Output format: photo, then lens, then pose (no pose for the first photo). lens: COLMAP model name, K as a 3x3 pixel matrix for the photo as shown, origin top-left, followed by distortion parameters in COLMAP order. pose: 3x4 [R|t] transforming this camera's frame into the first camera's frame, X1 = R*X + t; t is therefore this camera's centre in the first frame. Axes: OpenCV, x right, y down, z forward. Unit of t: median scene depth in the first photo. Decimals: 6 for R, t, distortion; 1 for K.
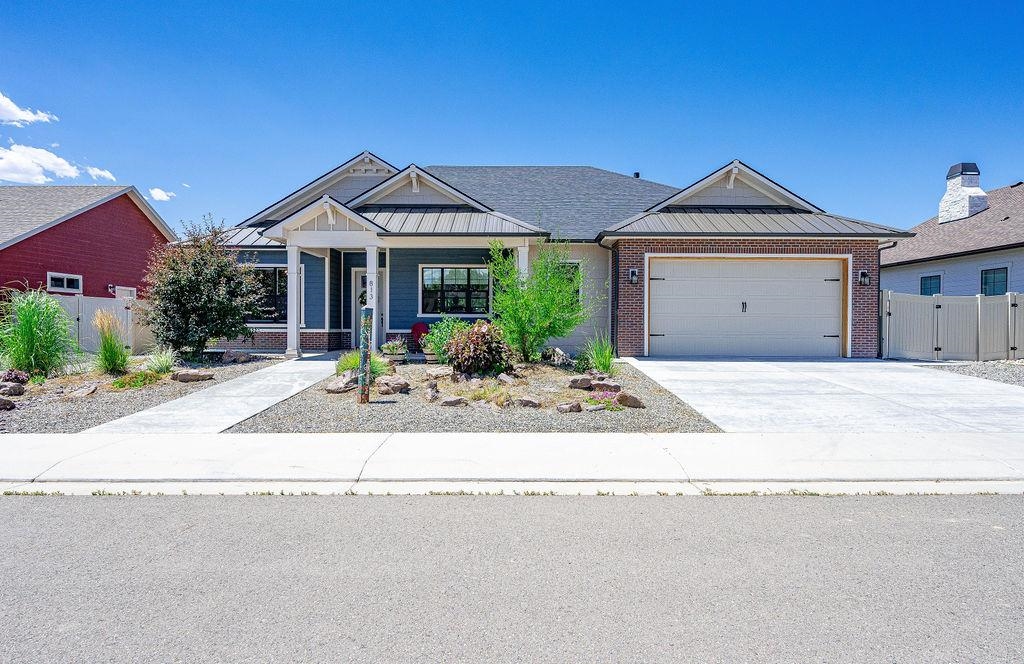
lens RADIAL K [[482.3, 0, 477.6], [0, 482.3, 315.5], [0, 0, 1]] dist [0.018407, -0.000249]
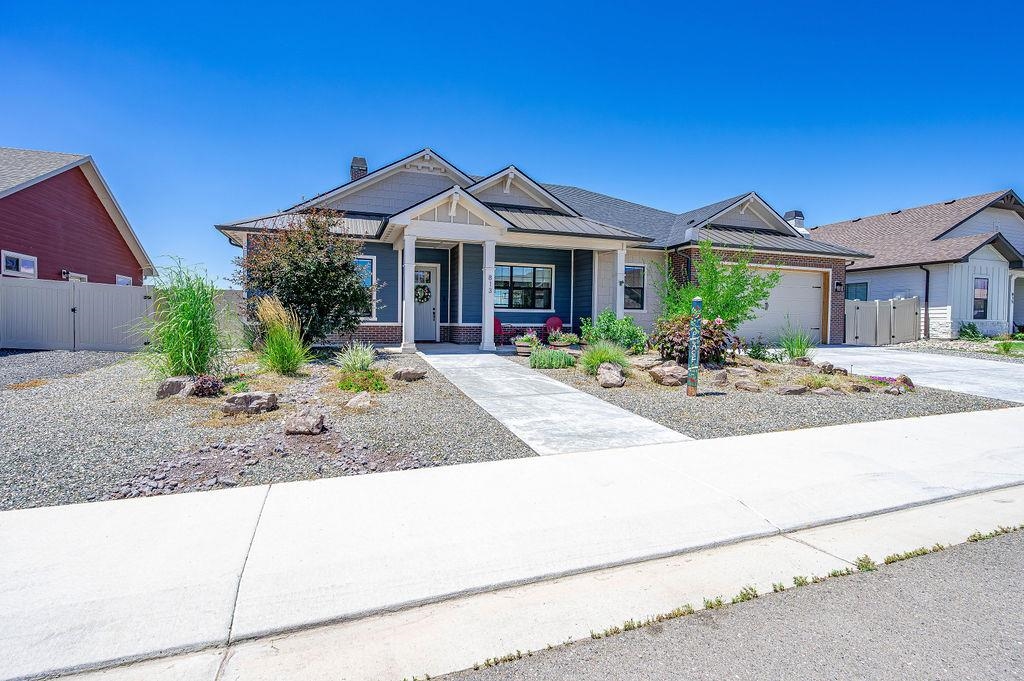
lens RADIAL K [[412.0, 0, 518.2], [0, 412.0, 316.7], [0, 0, 1]] dist [-0.000350, 0.000066]
pose [[0.956247, 0.006043, 0.292498, -0.396841], [-0.010071, 0.999874, 0.012269, 0.003583], [-0.292387, -0.014678, 0.956188, 0.142667]]
